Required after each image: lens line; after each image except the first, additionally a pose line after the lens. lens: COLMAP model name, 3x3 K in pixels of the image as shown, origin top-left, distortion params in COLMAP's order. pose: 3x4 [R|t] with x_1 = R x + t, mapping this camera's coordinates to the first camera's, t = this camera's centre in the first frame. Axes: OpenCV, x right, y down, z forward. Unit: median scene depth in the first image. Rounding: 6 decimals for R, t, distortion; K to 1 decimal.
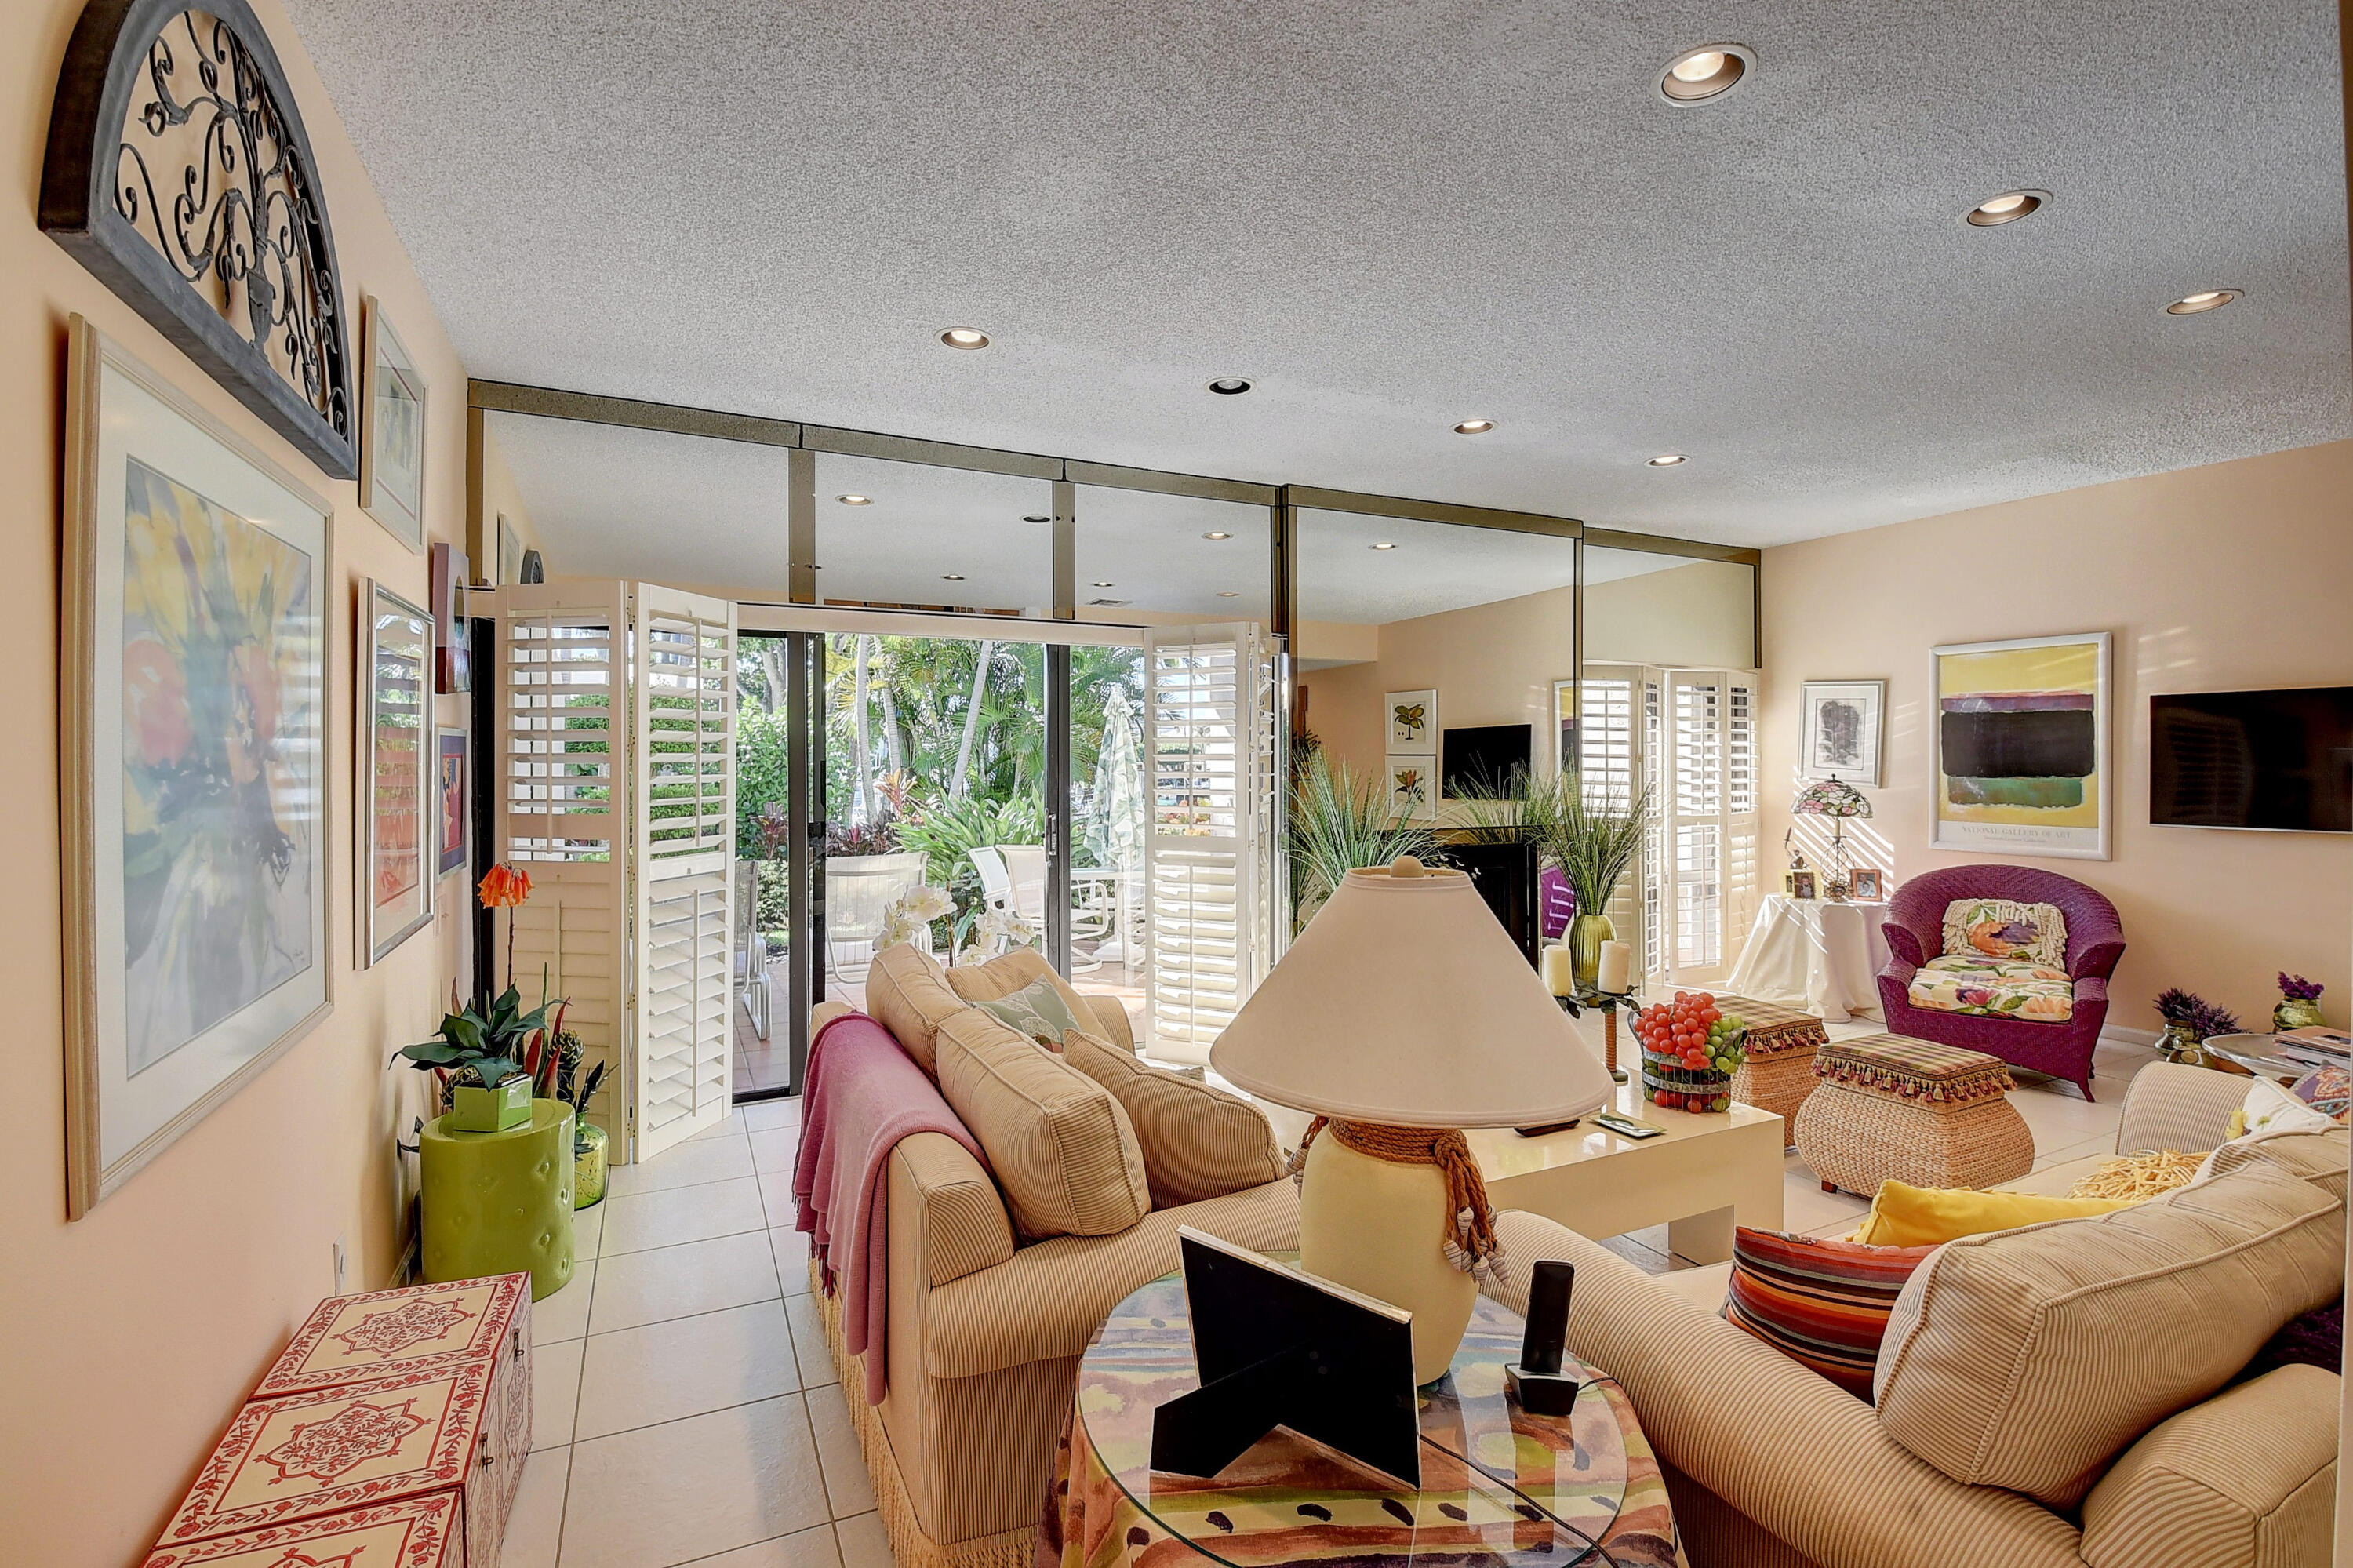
lens RADIAL K [[1034.2, 0, 1142.1], [0, 1034.2, 766.6], [0, 0, 1]] dist [0.003720, -0.017208]
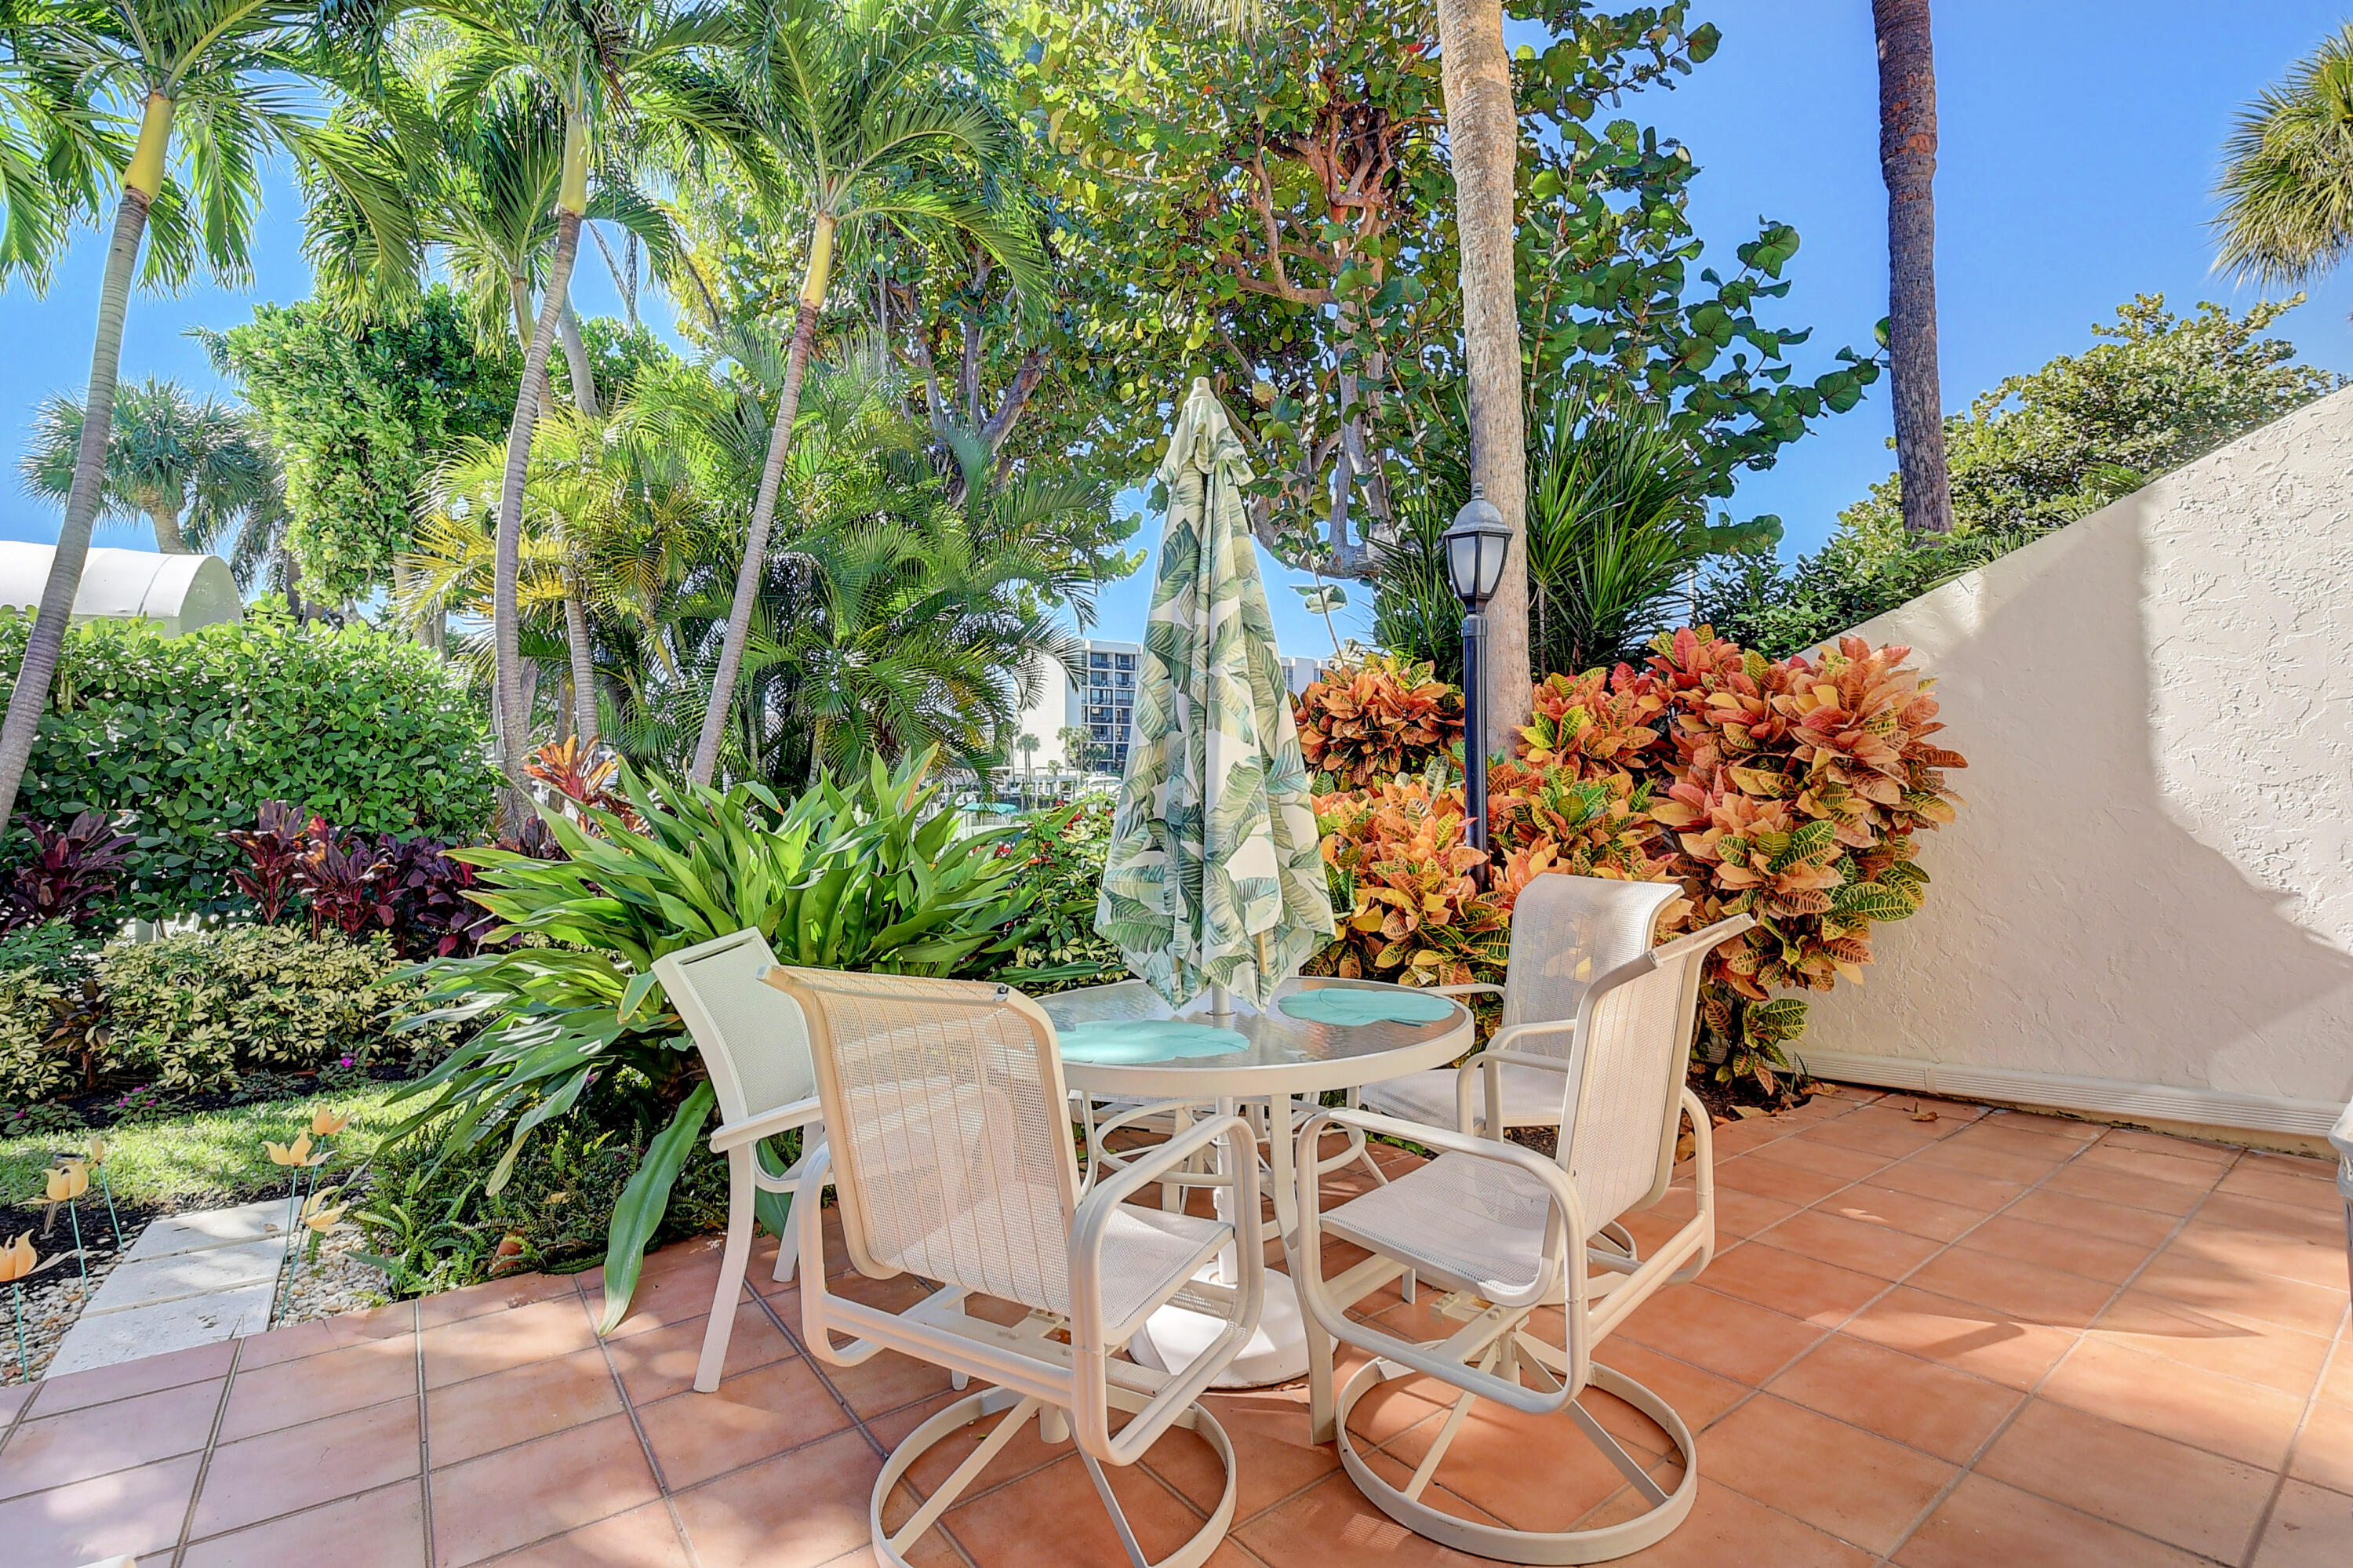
lens RADIAL K [[1034.2, 0, 1173.8], [0, 1034.2, 763.3], [0, 0, 1]] dist [0.003720, -0.017208]
pose [[0.975501, 0.002269, 0.219981, -0.055754], [-0.000171, 0.999954, -0.009556, 0.019217], [-0.219993, 0.009284, 0.975457, 0.412331]]
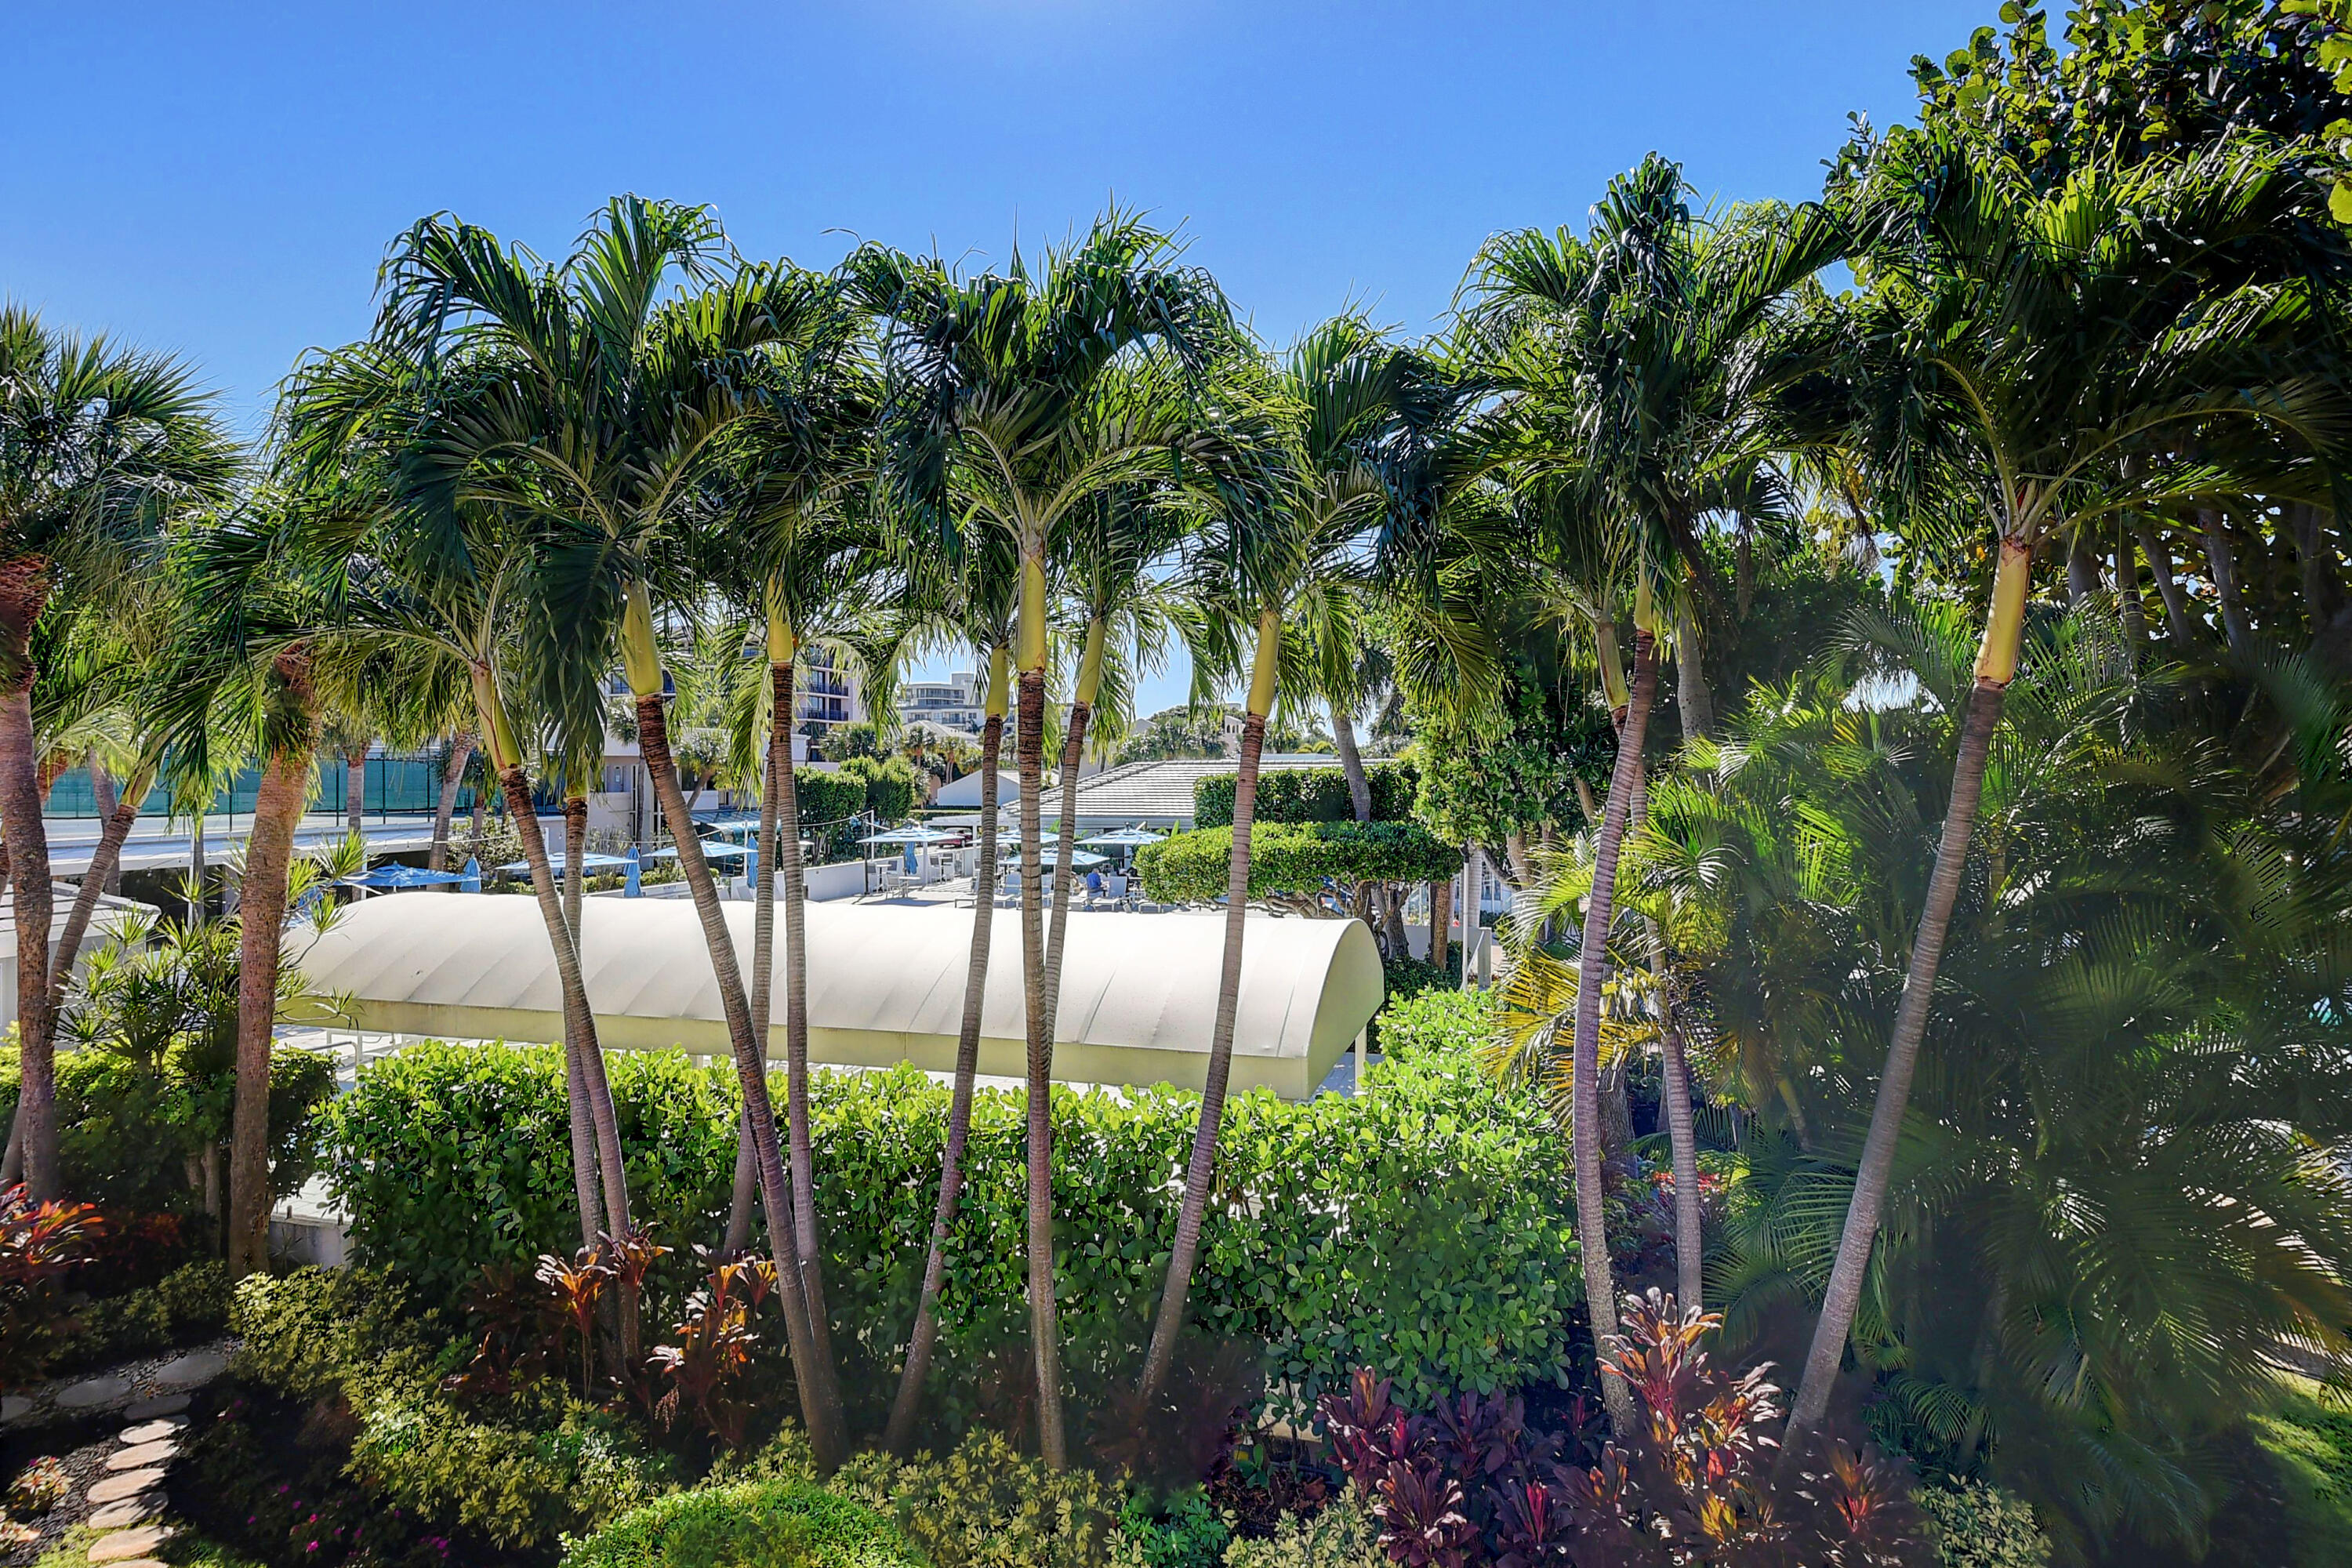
lens RADIAL K [[1252.6, 0, 1158.3], [0, 1252.6, 751.8], [0, 0, 1]] dist [0.004931, -0.019807]
pose [[0.753989, -0.008603, -0.656831, -0.056870], [-0.008183, 0.999714, -0.022488, -0.207659], [0.656836, 0.022331, 0.753702, 0.469986]]
